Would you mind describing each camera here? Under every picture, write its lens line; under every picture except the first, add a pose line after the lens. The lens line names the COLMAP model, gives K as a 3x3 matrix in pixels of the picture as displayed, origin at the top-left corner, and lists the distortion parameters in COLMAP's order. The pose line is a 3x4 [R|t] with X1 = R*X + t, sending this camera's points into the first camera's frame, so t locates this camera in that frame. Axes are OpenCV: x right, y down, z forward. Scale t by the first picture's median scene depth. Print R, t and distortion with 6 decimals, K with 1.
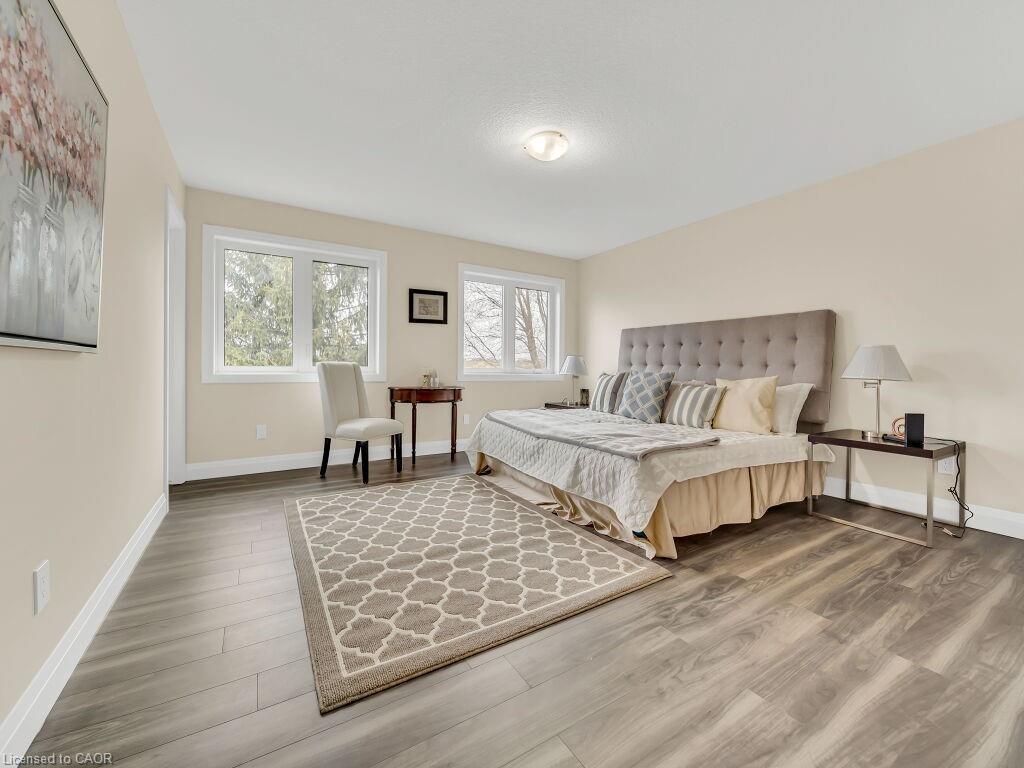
lens RADIAL K [[414.0, 0, 512.8], [0, 414.0, 376.7], [0, 0, 1]] dist [-0.000004, 0.000000]
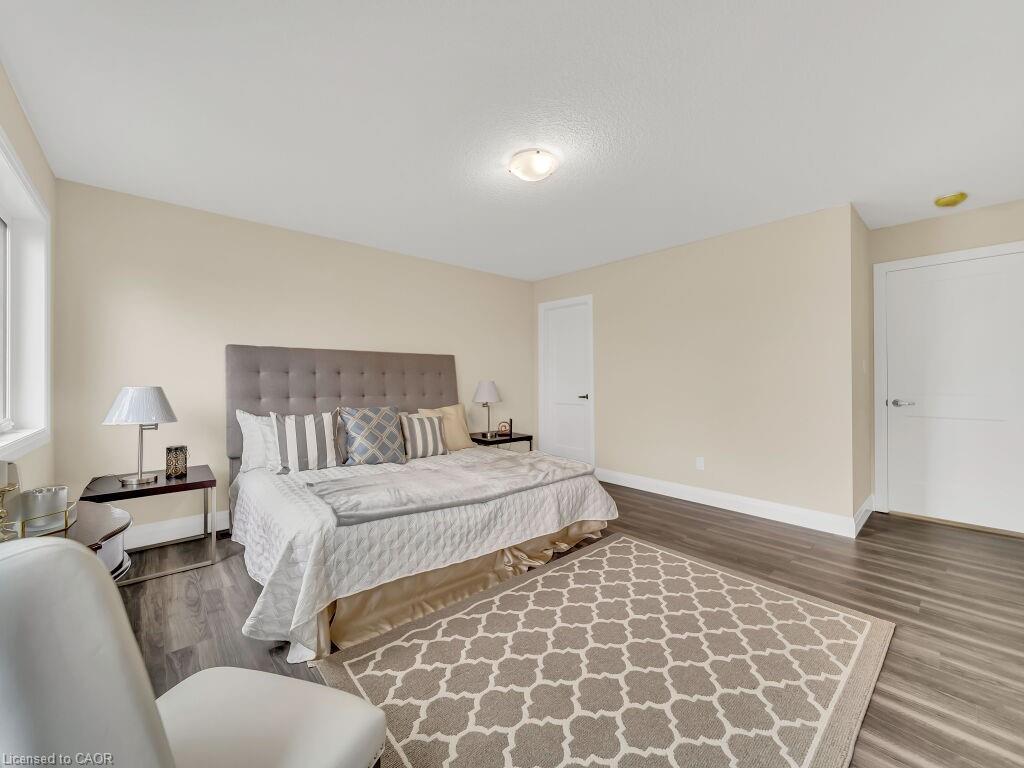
lens RADIAL K [[430.5, 0, 512.0], [0, 430.5, 384.0], [0, 0, 1]] dist [0.000229, -0.018173]
pose [[-0.198156, 0.005953, 0.980152, -0.771372], [0.043879, 0.999033, 0.002804, -0.061374], [-0.979188, 0.043564, -0.198226, 1.196418]]
